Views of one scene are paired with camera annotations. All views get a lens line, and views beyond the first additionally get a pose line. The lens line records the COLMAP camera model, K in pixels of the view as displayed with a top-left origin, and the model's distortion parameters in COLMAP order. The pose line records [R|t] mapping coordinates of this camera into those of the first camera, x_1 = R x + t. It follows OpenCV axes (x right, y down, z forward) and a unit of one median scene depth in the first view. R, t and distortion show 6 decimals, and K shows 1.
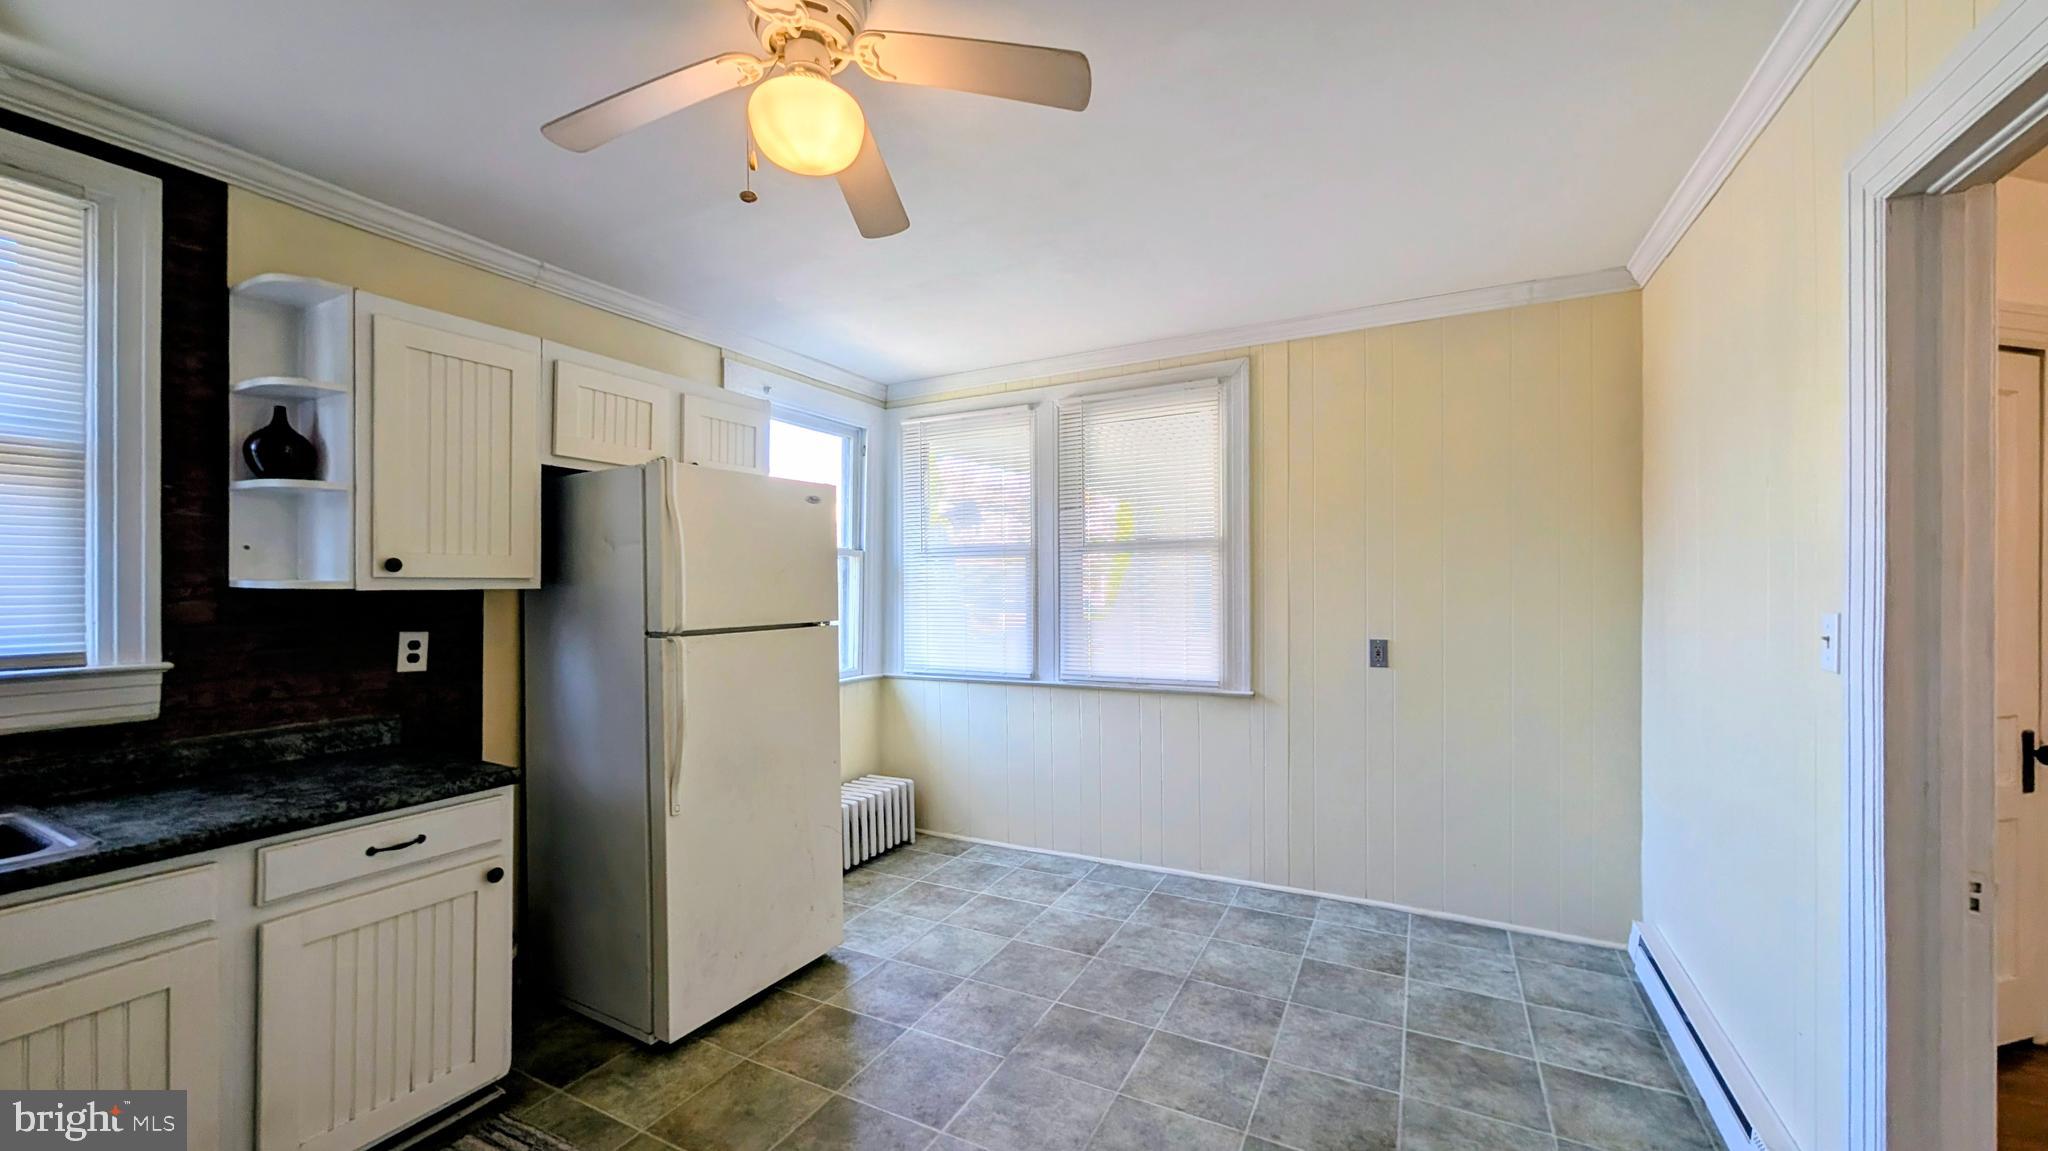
lens RADIAL K [[782.6, 0, 1024.0], [0, 782.6, 575.5], [0, 0, 1]] dist [-0.000493, -0.000006]
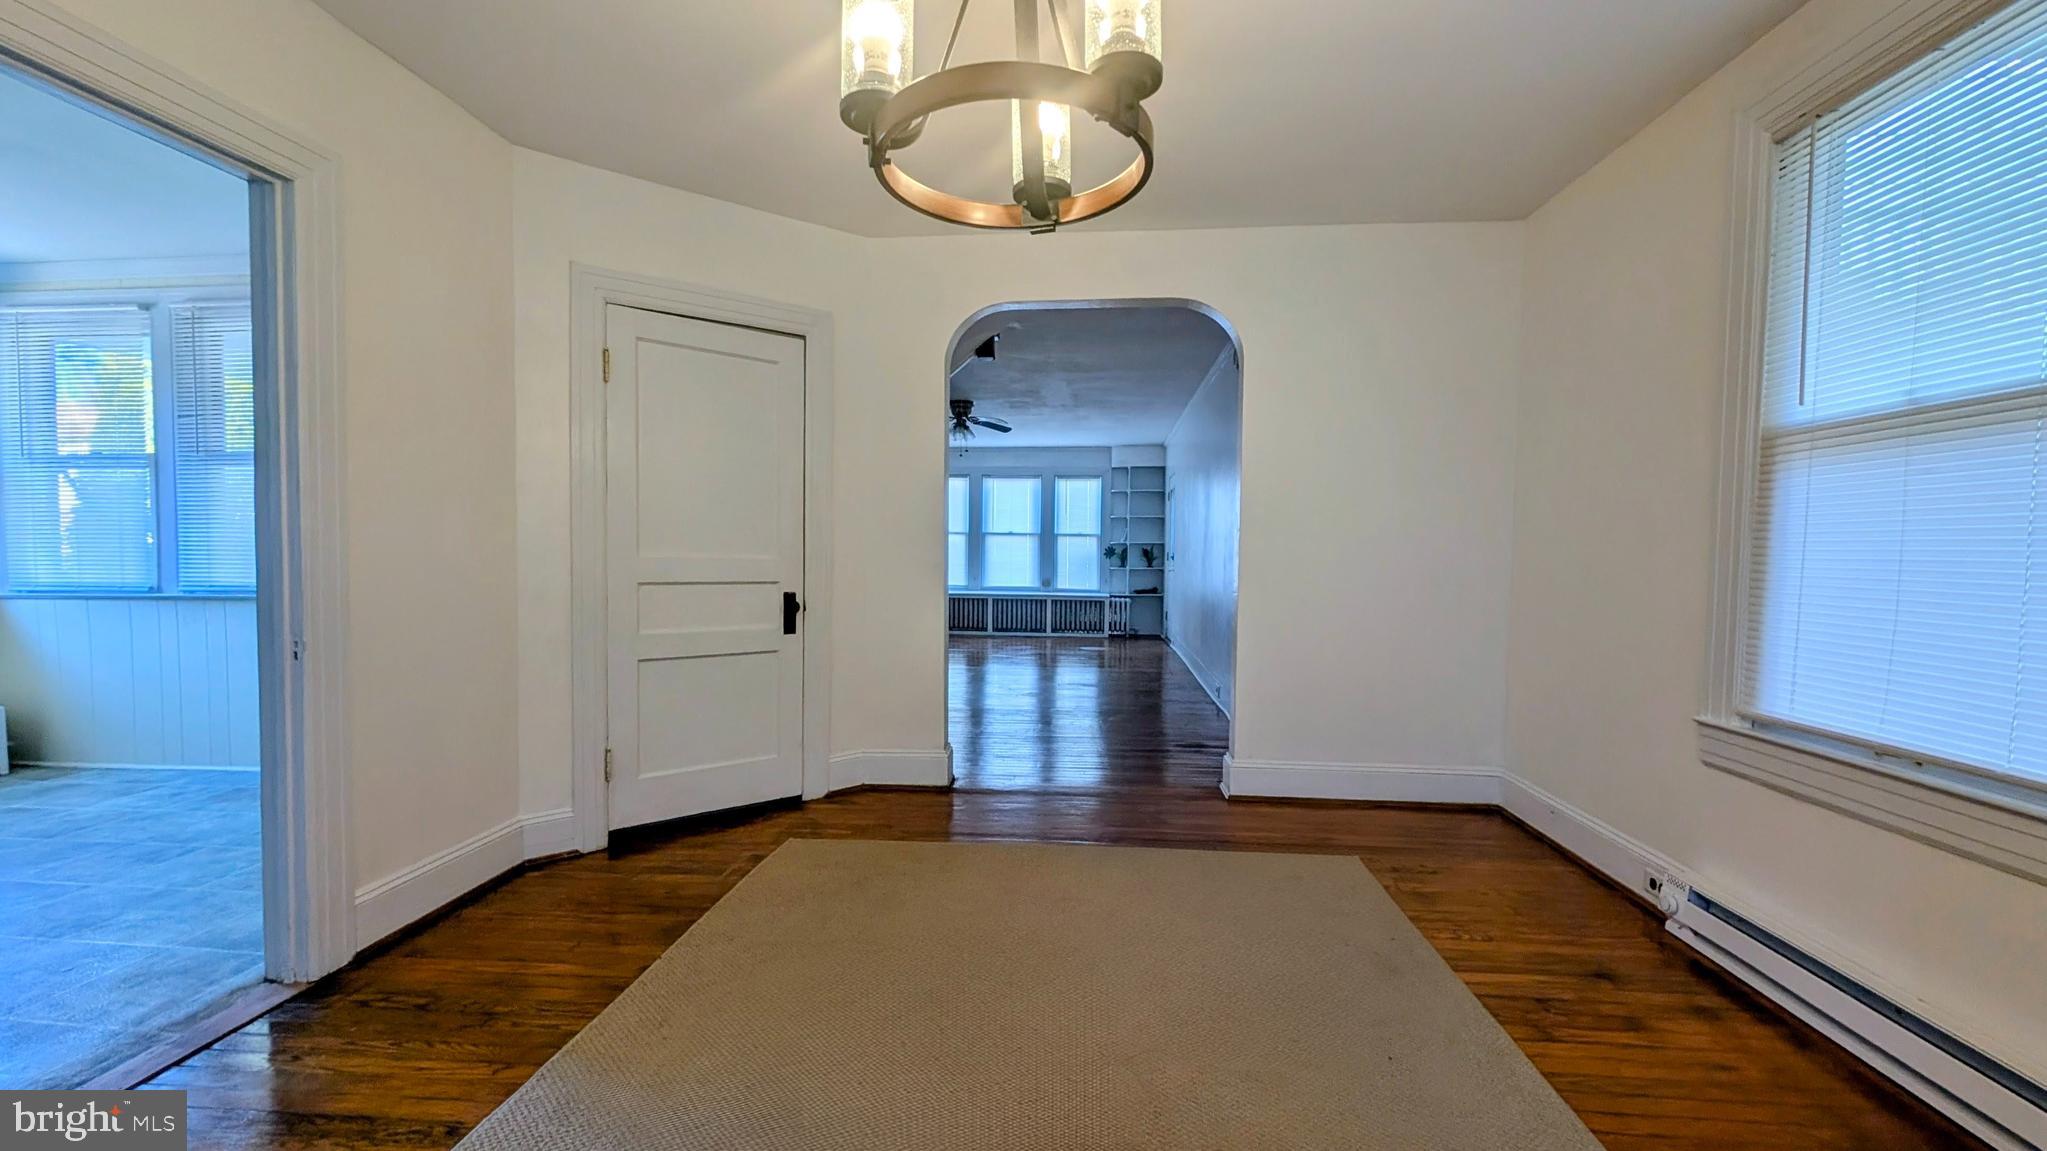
lens RADIAL K [[782.2, 0, 1023.5], [0, 782.2, 575.5], [0, 0, 1]] dist [-0.000493, -0.000006]
pose [[0.921603, 0.002944, 0.388124, 1.027514], [-0.017220, 0.999297, 0.033310, 0.101162], [-0.387753, -0.037382, 0.921005, -0.505723]]
